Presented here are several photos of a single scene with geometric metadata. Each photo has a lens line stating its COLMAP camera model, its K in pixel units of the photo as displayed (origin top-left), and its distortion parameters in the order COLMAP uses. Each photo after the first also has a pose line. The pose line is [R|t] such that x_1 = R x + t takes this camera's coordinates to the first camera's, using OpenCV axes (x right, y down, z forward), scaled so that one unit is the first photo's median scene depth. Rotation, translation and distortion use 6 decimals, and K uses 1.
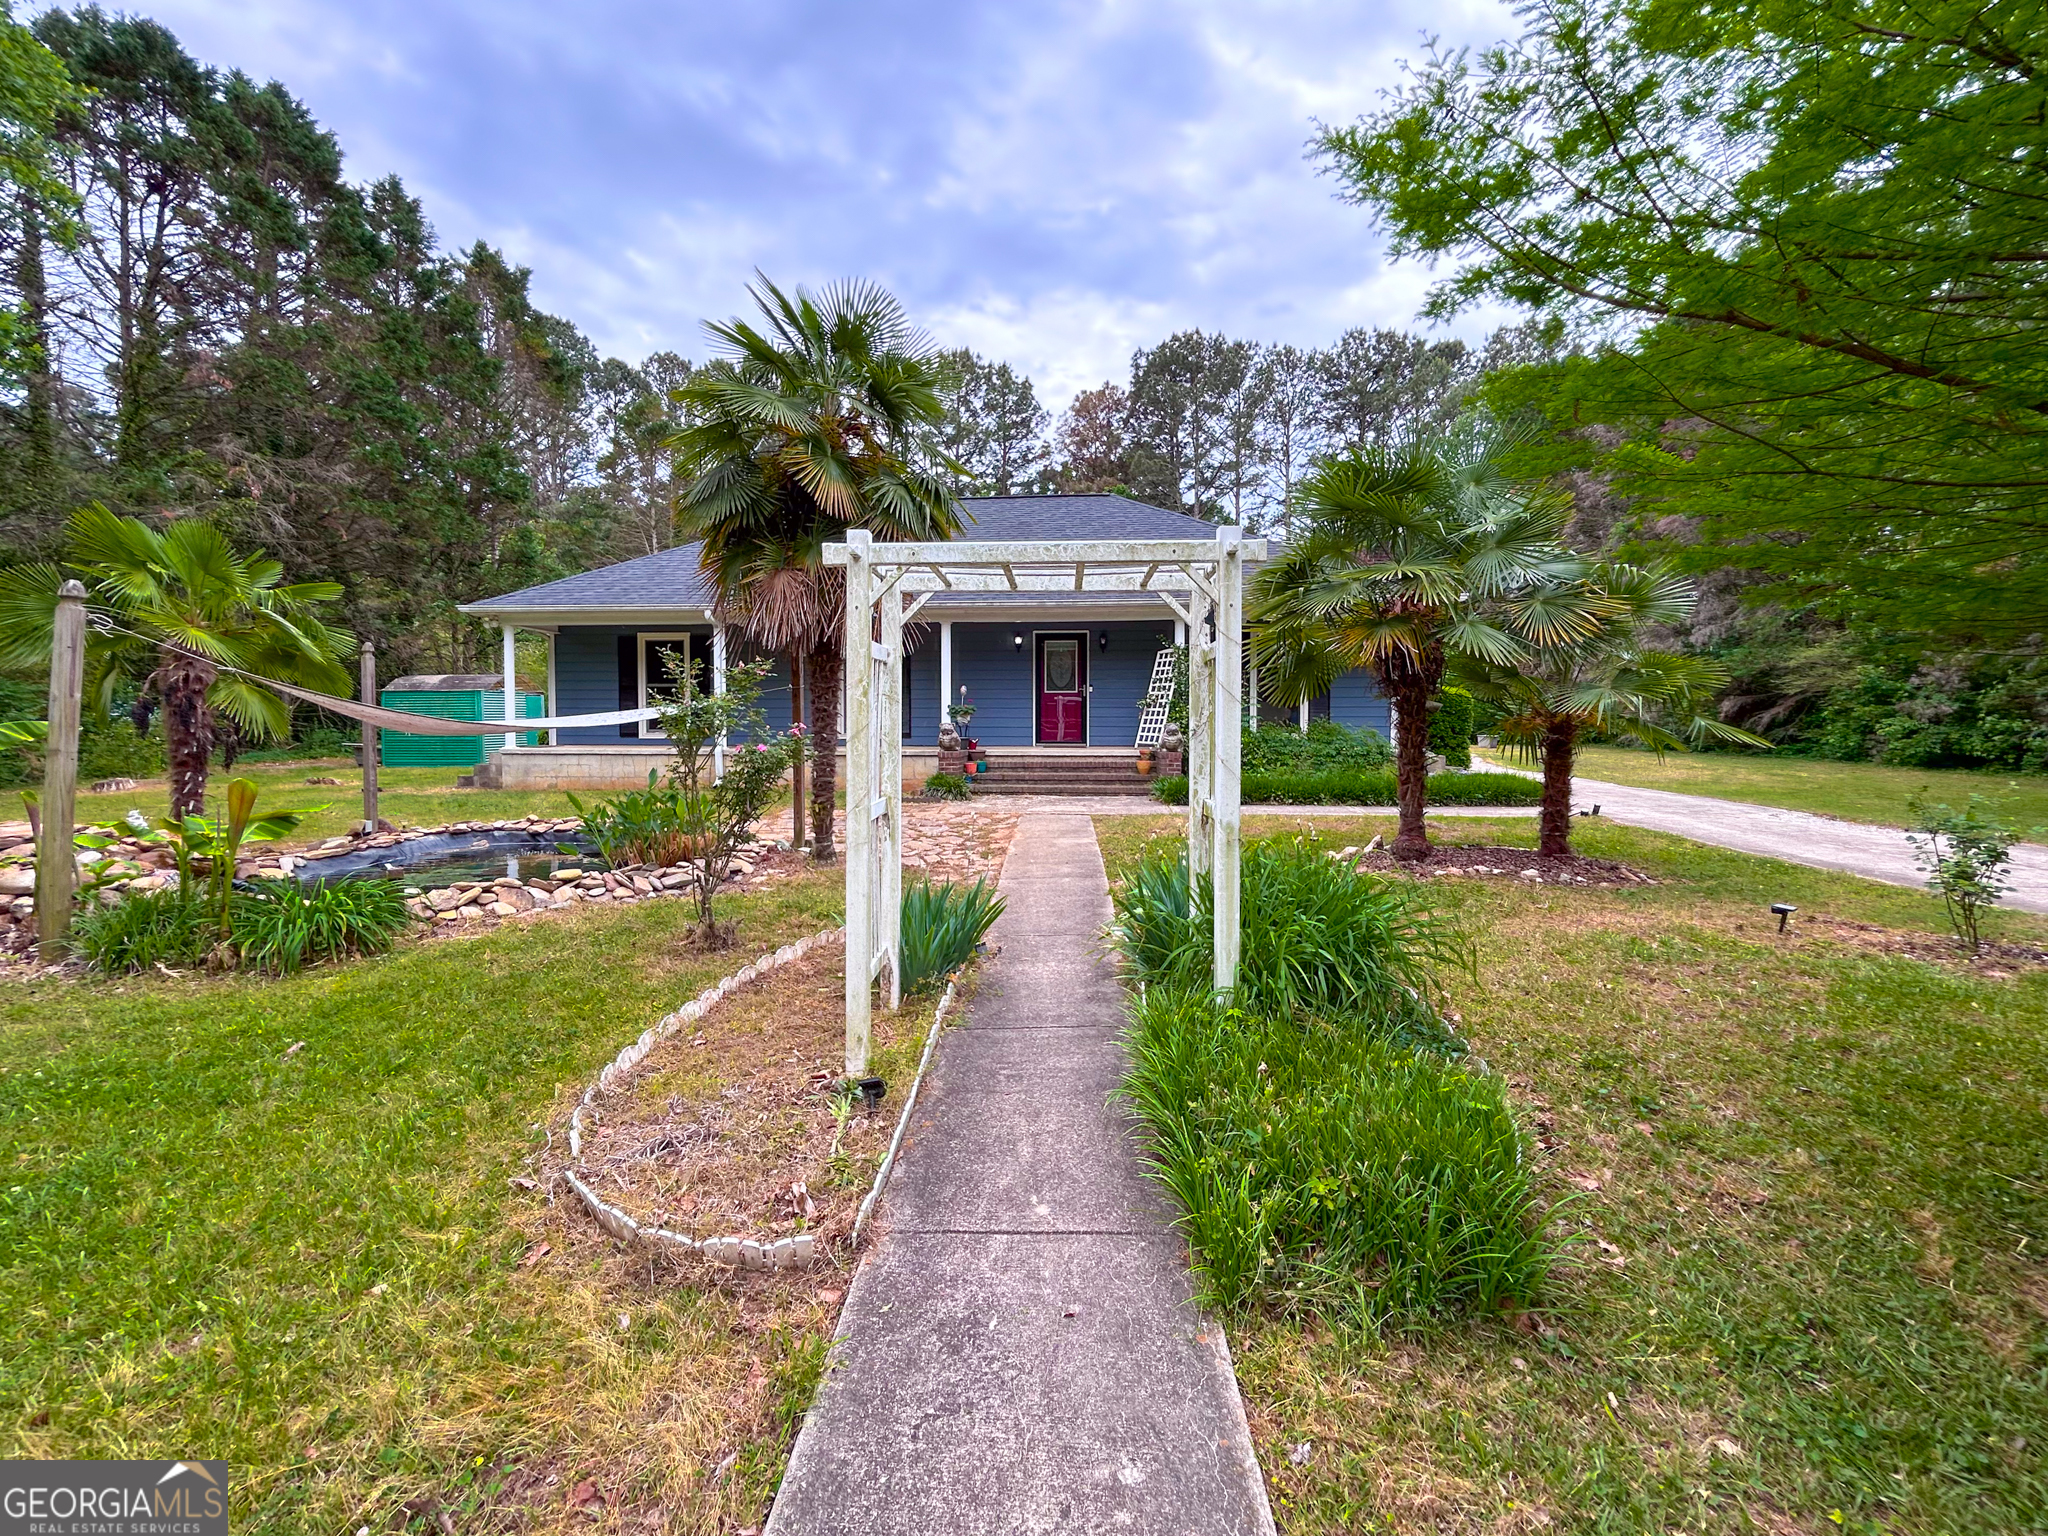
lens RADIAL K [[842.7, 0, 1016.8], [0, 842.7, 747.5], [0, 0, 1]] dist [0.000365, -0.000452]
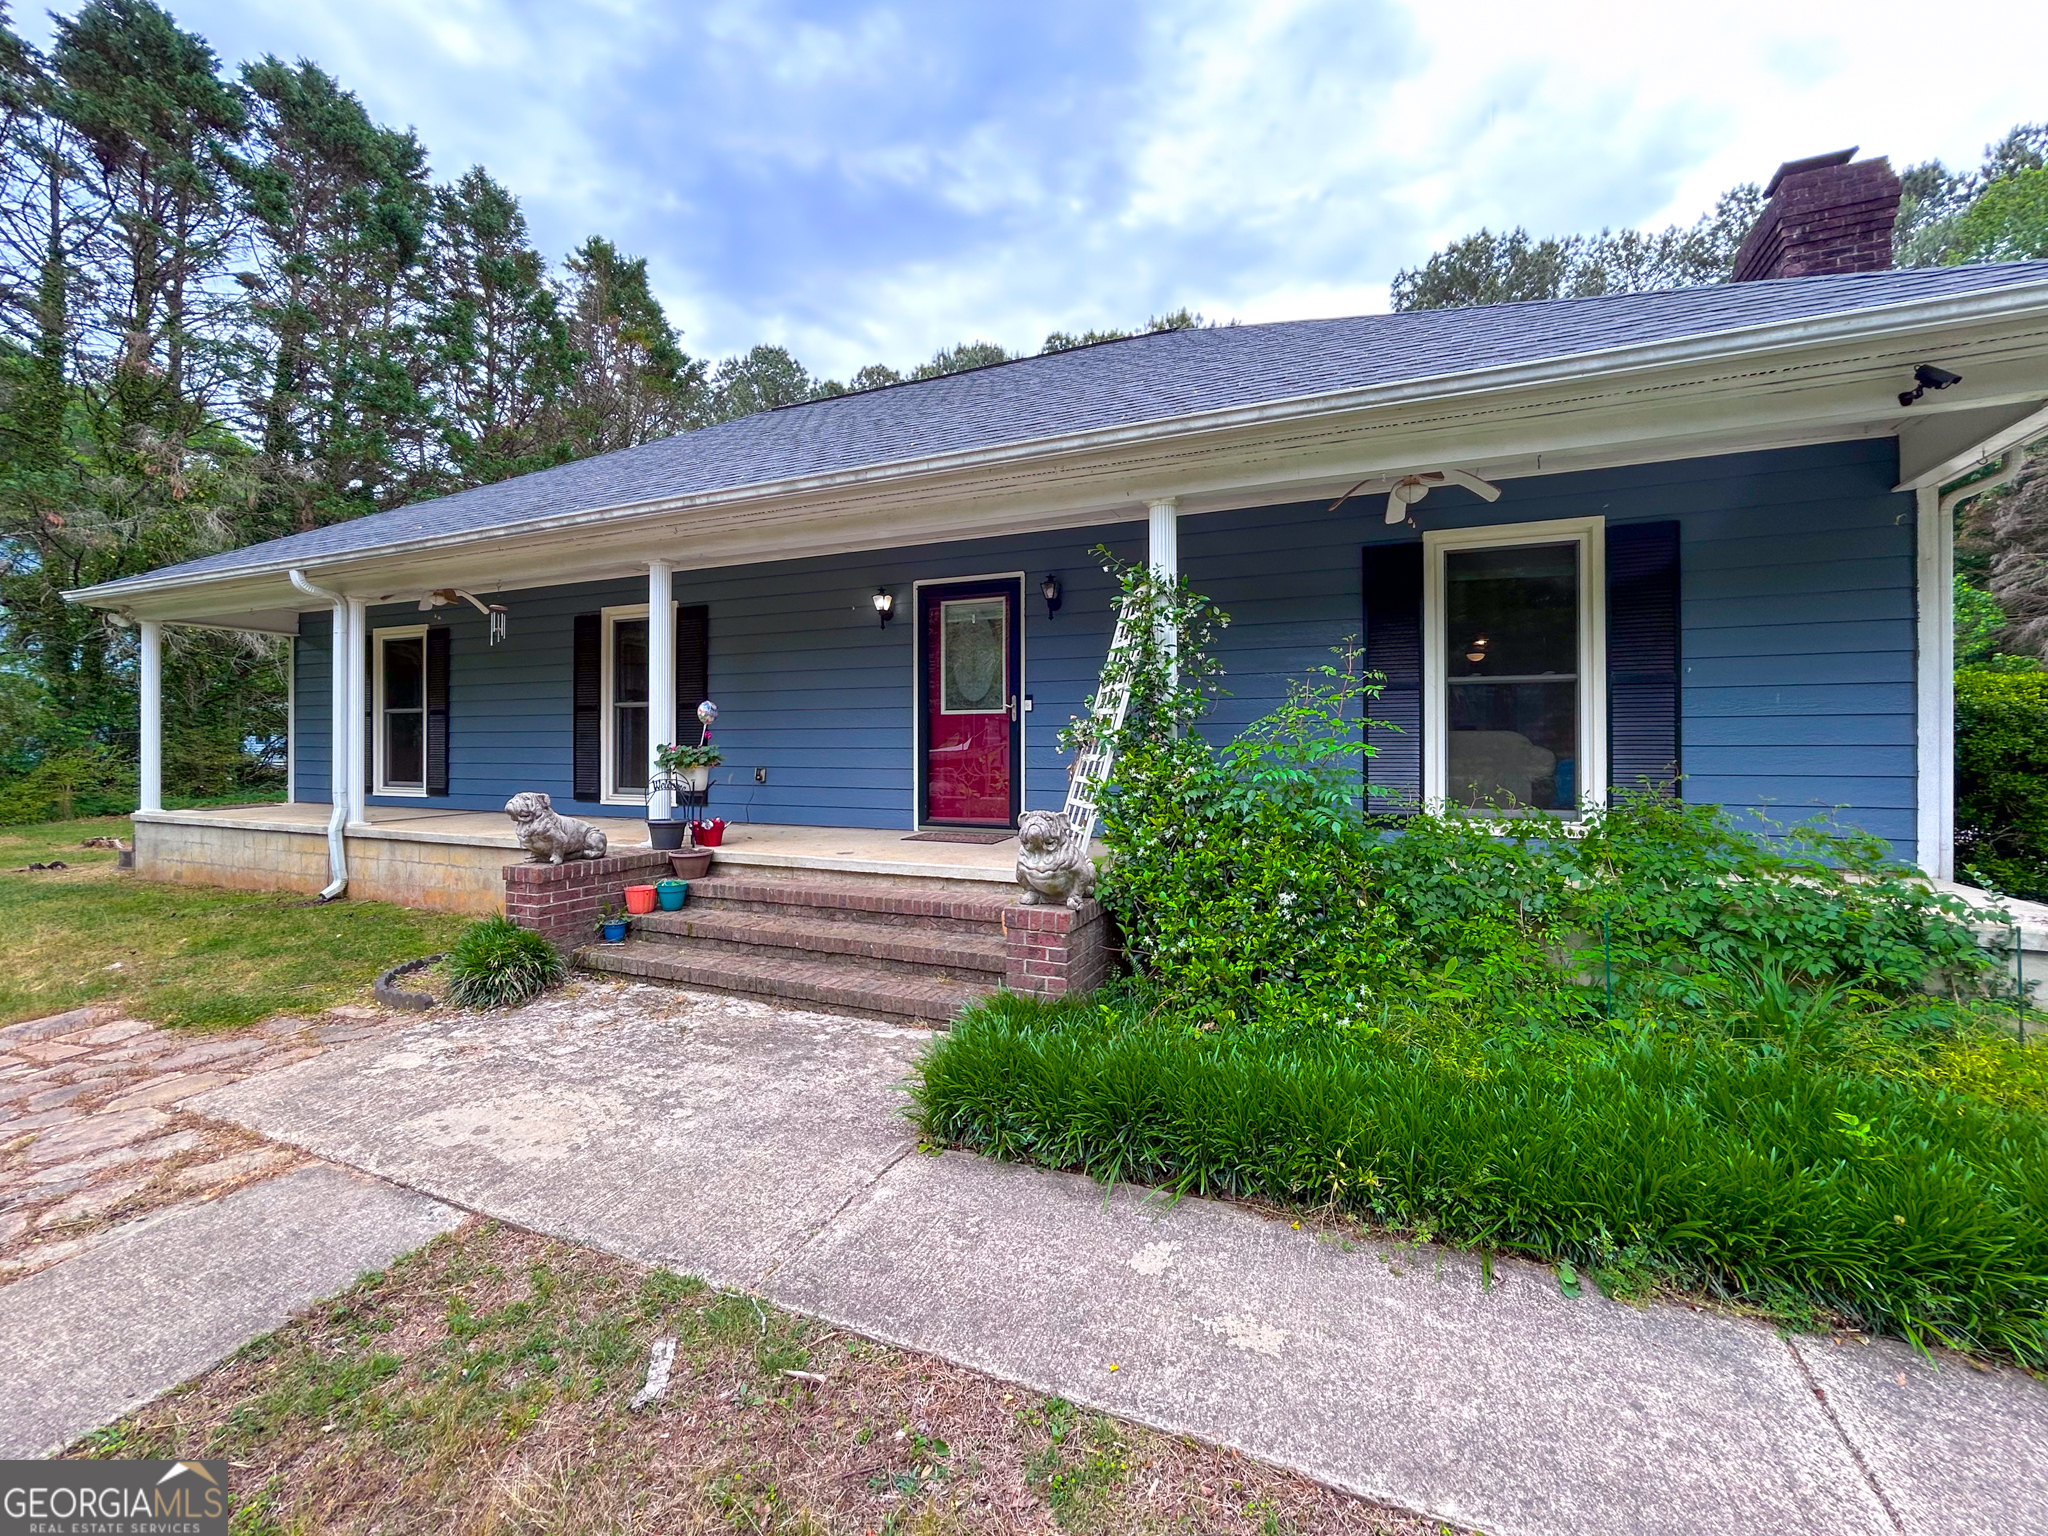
lens RADIAL K [[858.4, 0, 1015.8], [0, 858.4, 737.0], [0, 0, 1]] dist [-0.002133, 0.000147]
pose [[0.947082, -0.004403, -0.320961, 0.174033], [-0.007624, 0.999315, -0.036205, -0.028092], [0.320900, 0.036736, 0.946400, 0.445190]]
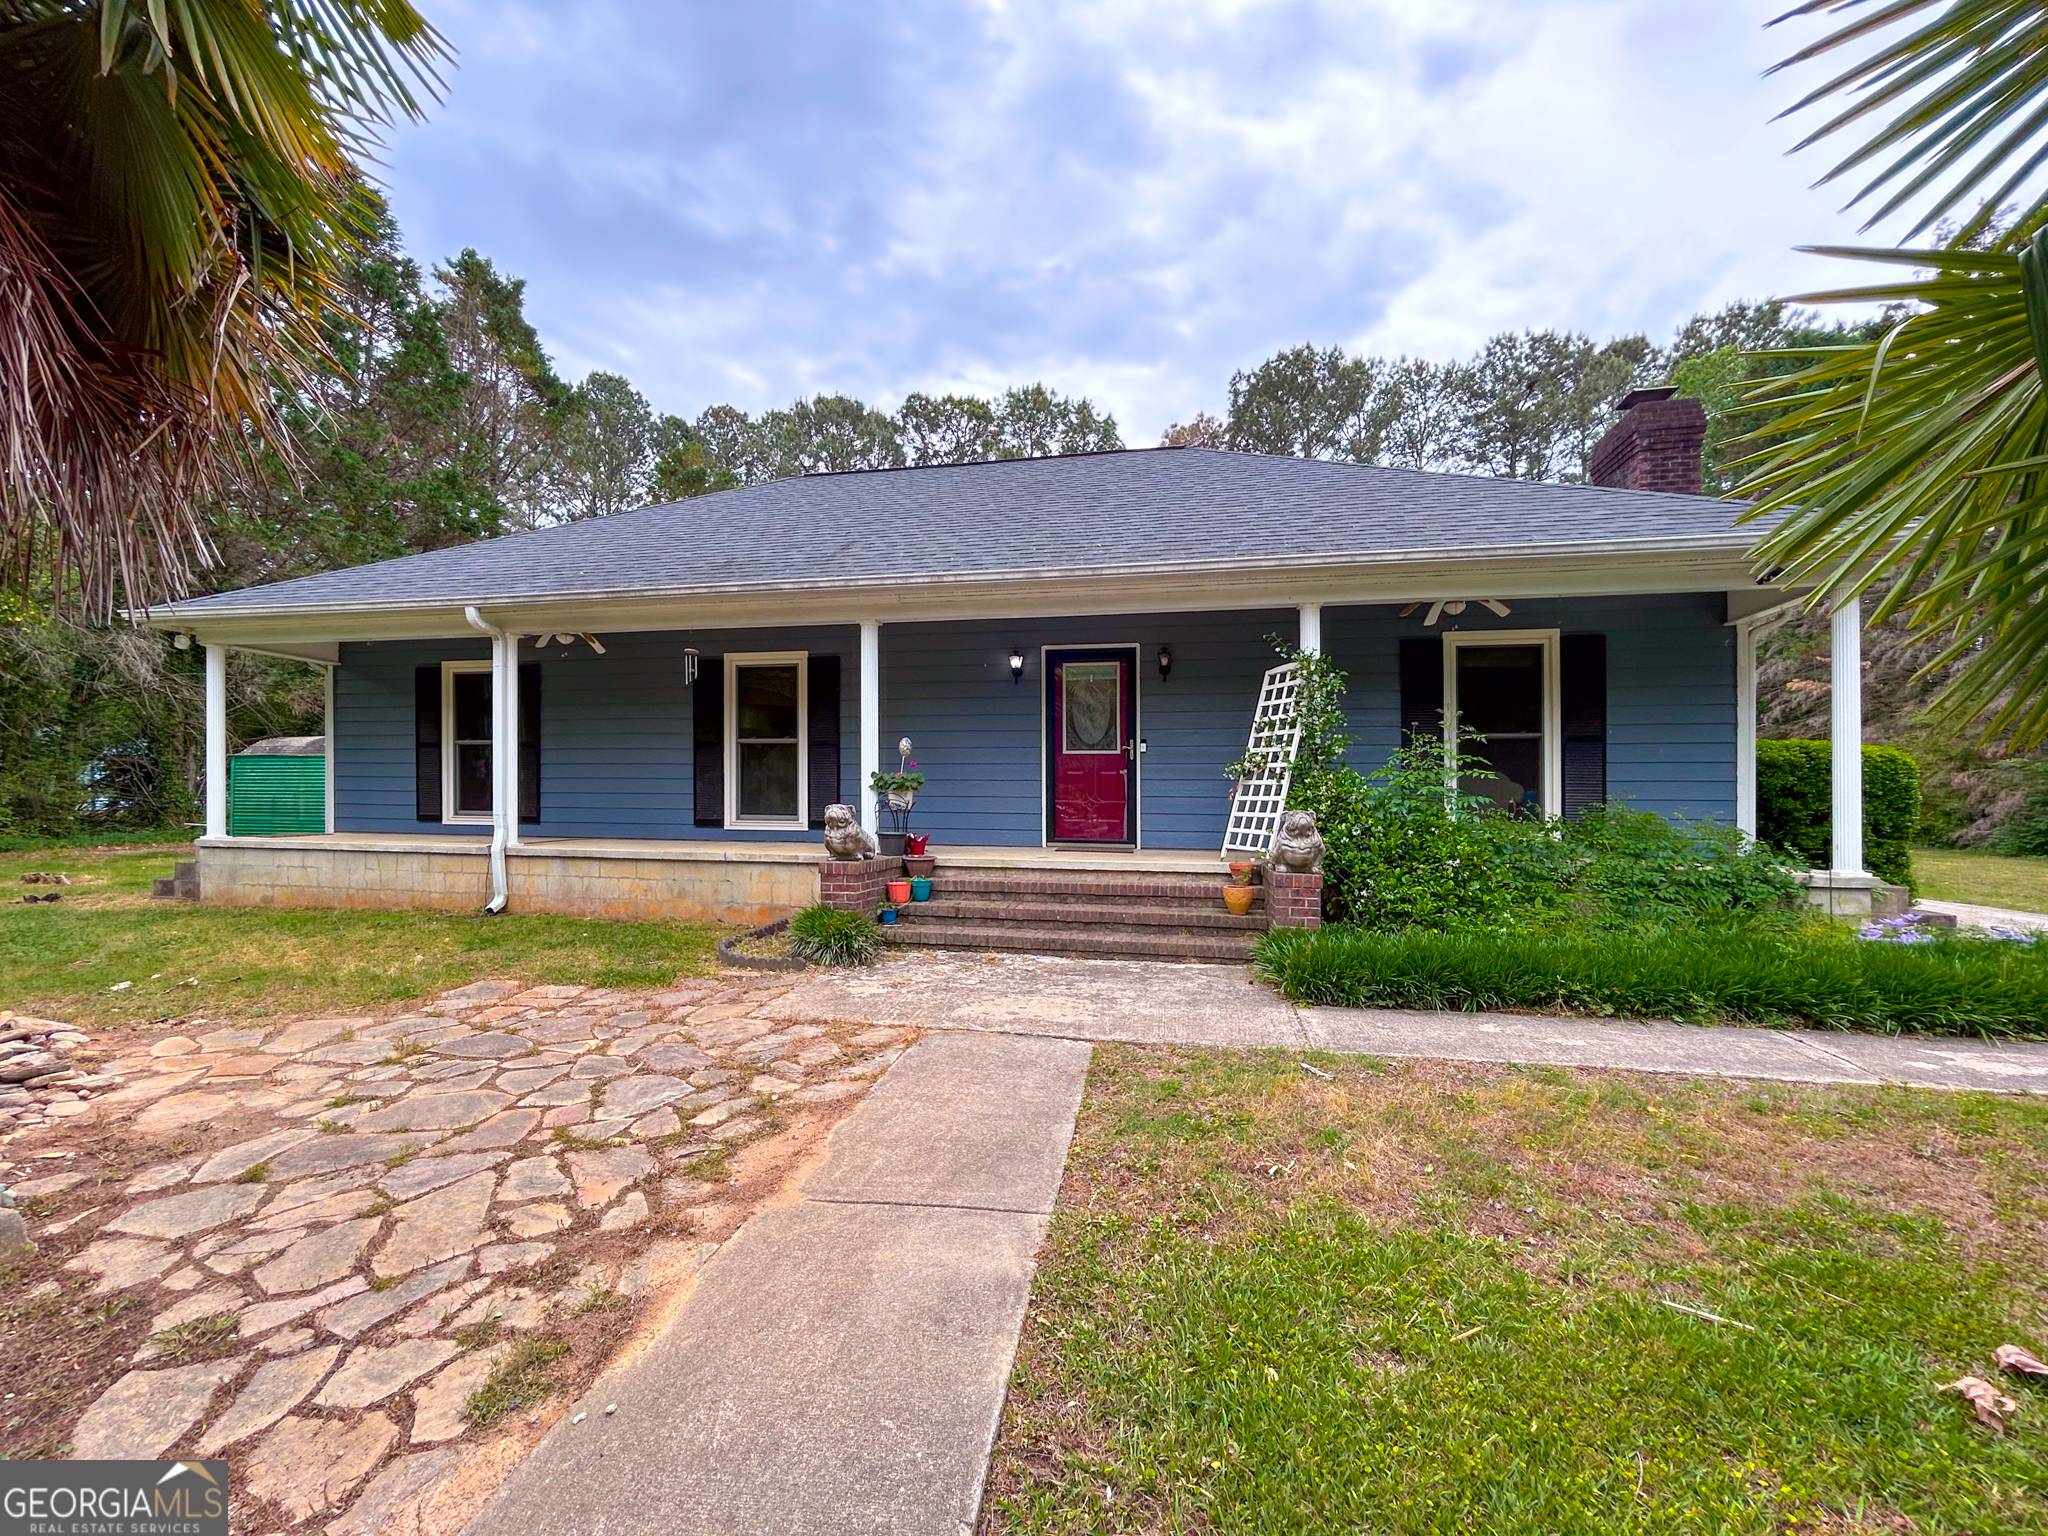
lens RADIAL K [[871.1, 0, 1005.1], [0, 871.1, 788.9], [0, 0, 1]] dist [-0.002167, -0.000046]
pose [[0.992807, 0.006864, -0.119531, 0.050925], [-0.012185, 0.998964, -0.043841, -0.011274], [0.119106, 0.044983, 0.991862, 0.318339]]
